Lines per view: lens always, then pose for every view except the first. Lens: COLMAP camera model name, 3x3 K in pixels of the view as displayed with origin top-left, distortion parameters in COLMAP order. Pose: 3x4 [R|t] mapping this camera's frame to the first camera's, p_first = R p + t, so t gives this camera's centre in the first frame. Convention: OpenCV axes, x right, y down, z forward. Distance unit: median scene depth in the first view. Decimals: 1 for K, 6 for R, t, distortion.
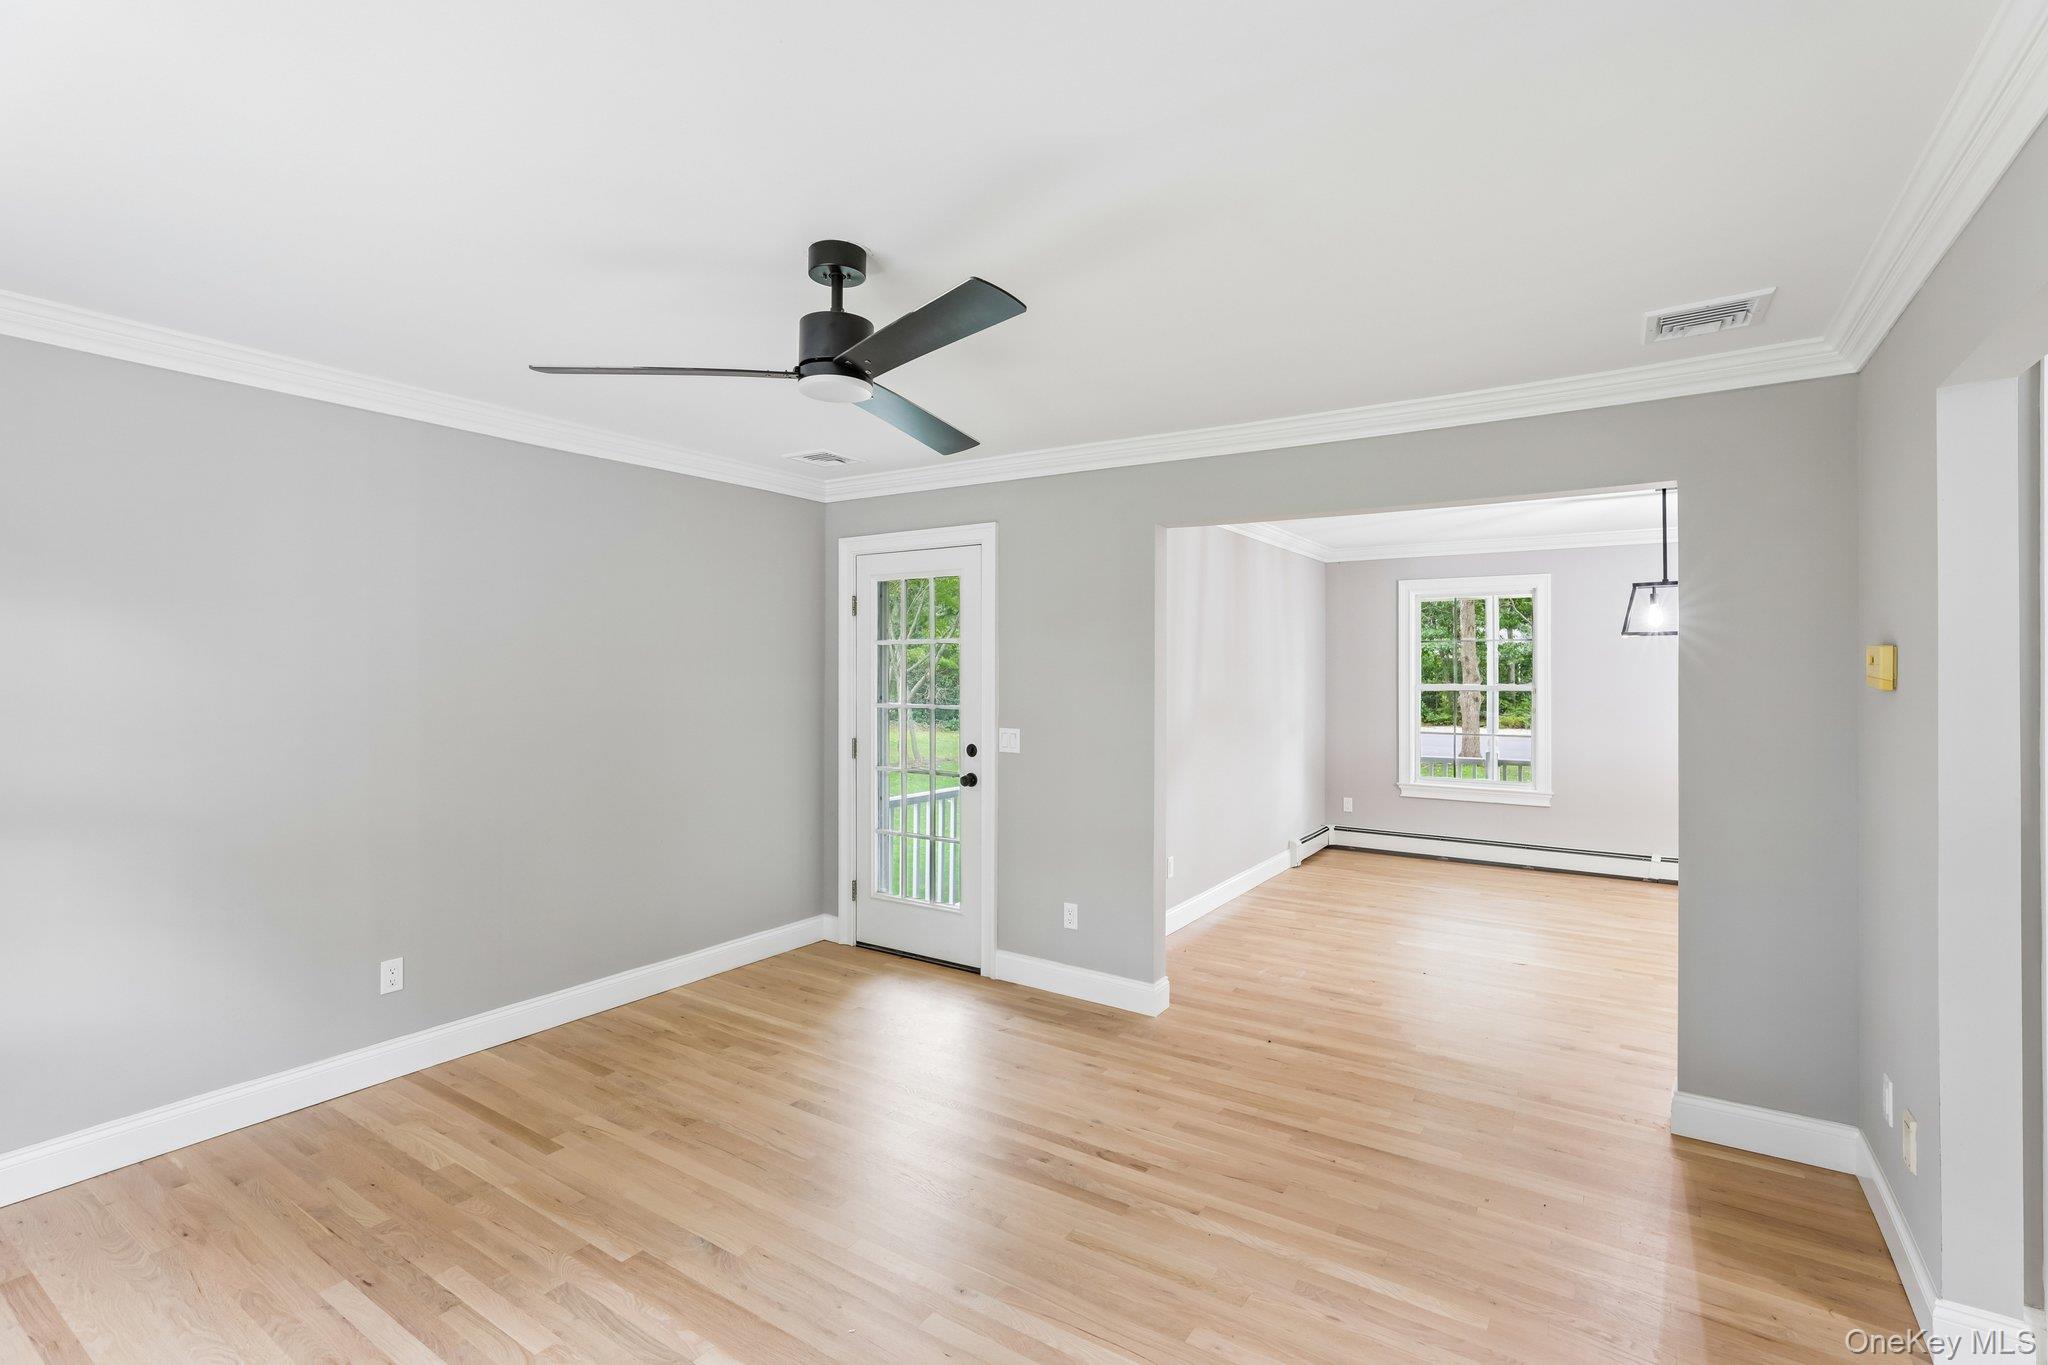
lens RADIAL K [[943.2, 0, 1020.5], [0, 943.2, 677.6], [0, 0, 1]] dist [-0.013060, 0.005292]
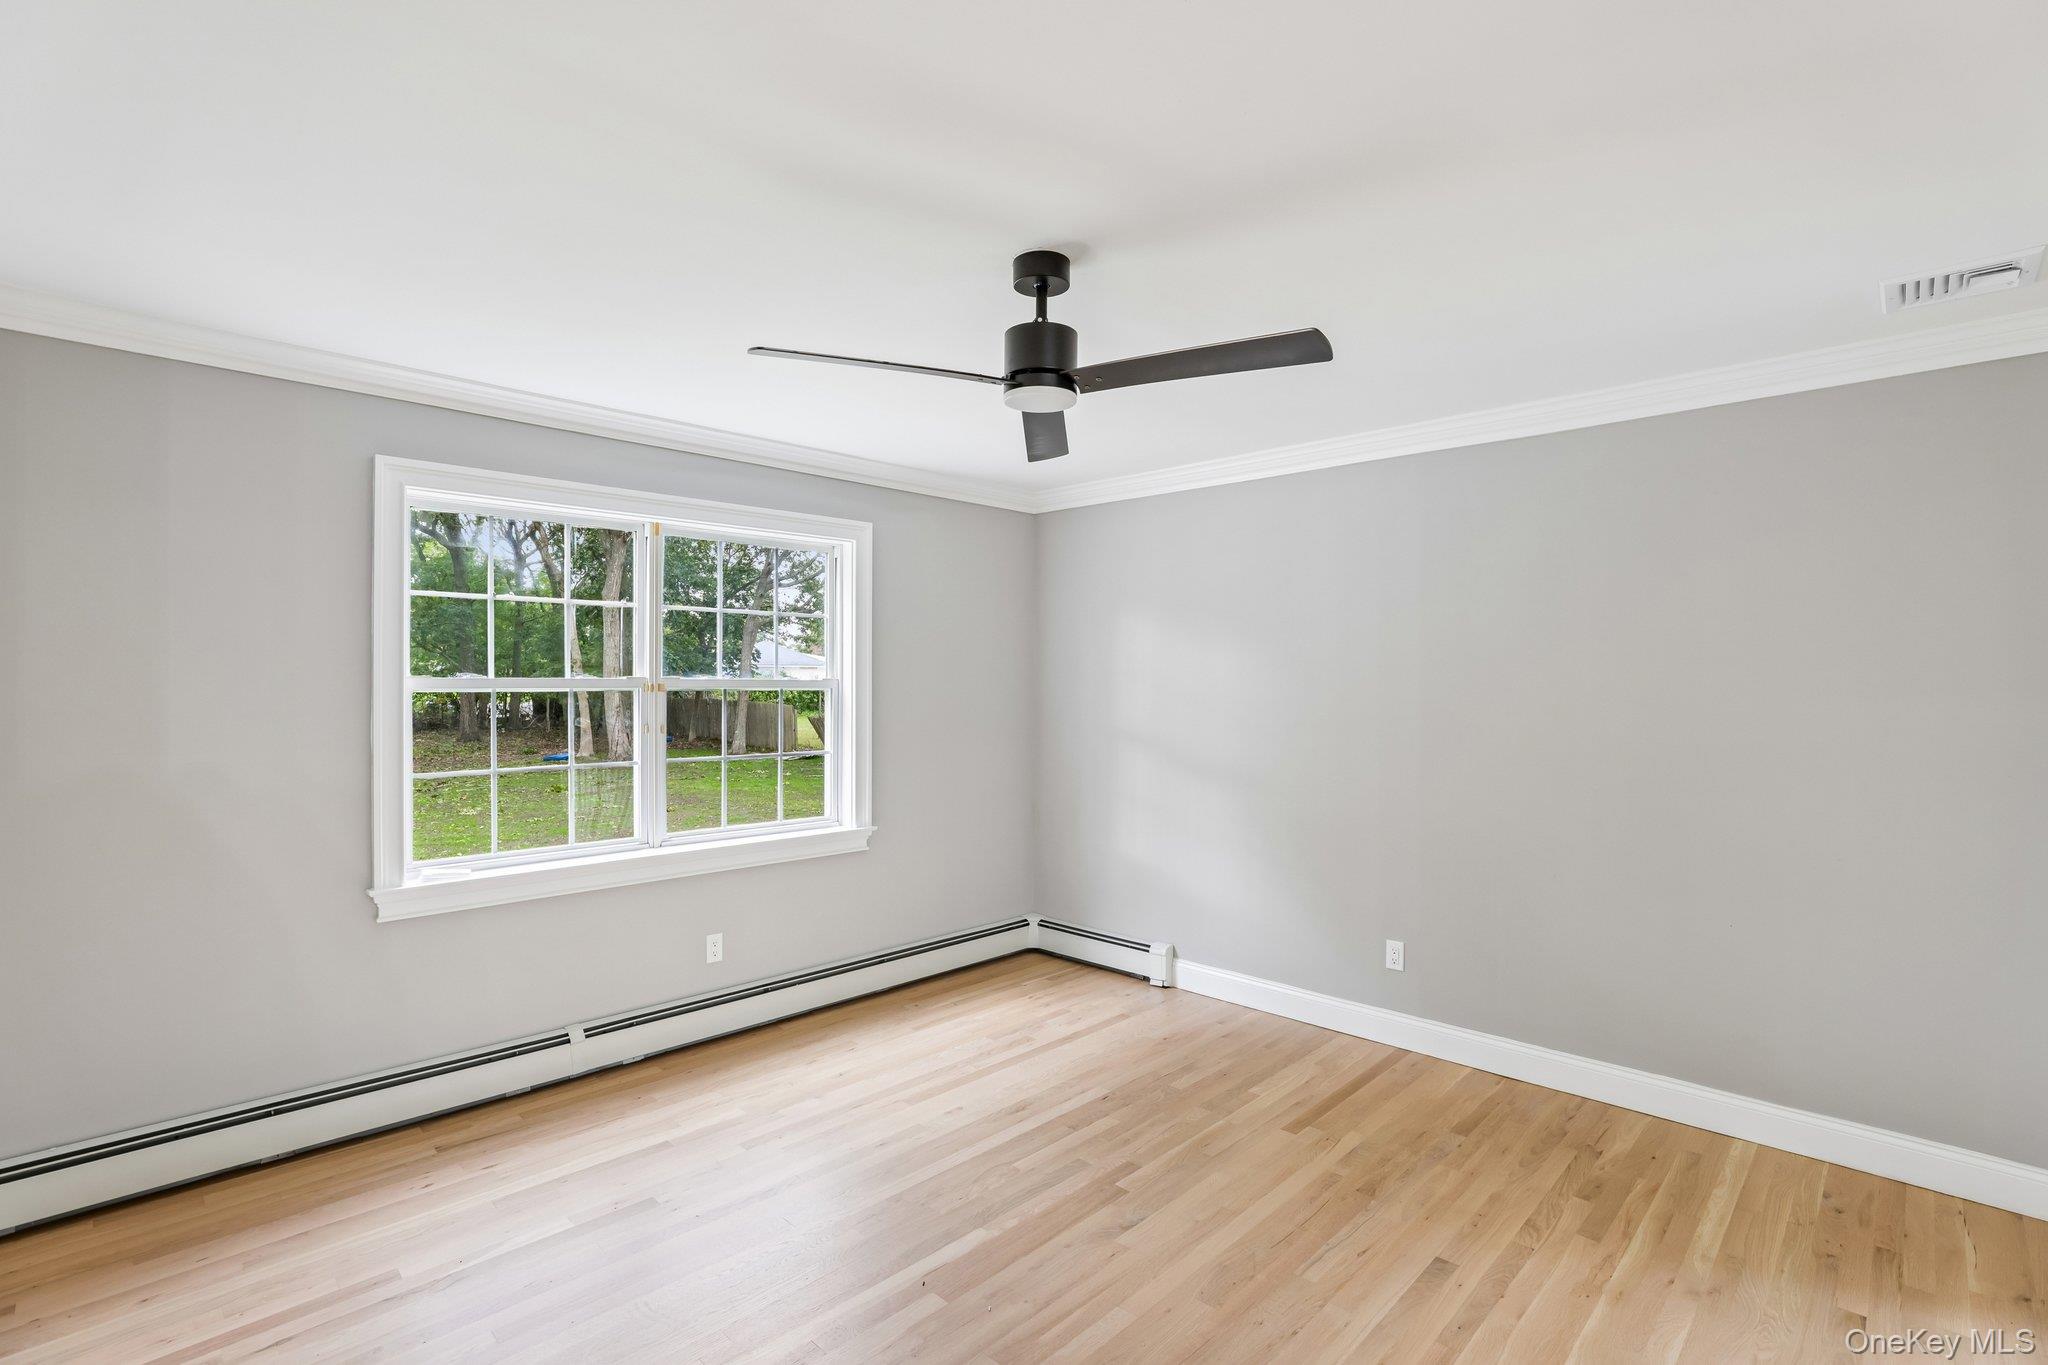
lens RADIAL K [[943.2, 0, 1014.4], [0, 943.2, 697.9], [0, 0, 1]] dist [-0.013060, 0.005292]
pose [[-0.190119, 0.007214, -0.981734, 0.580471], [-0.010602, 0.999900, 0.009401, 0.003942], [0.981704, 0.012195, -0.190024, 0.846483]]
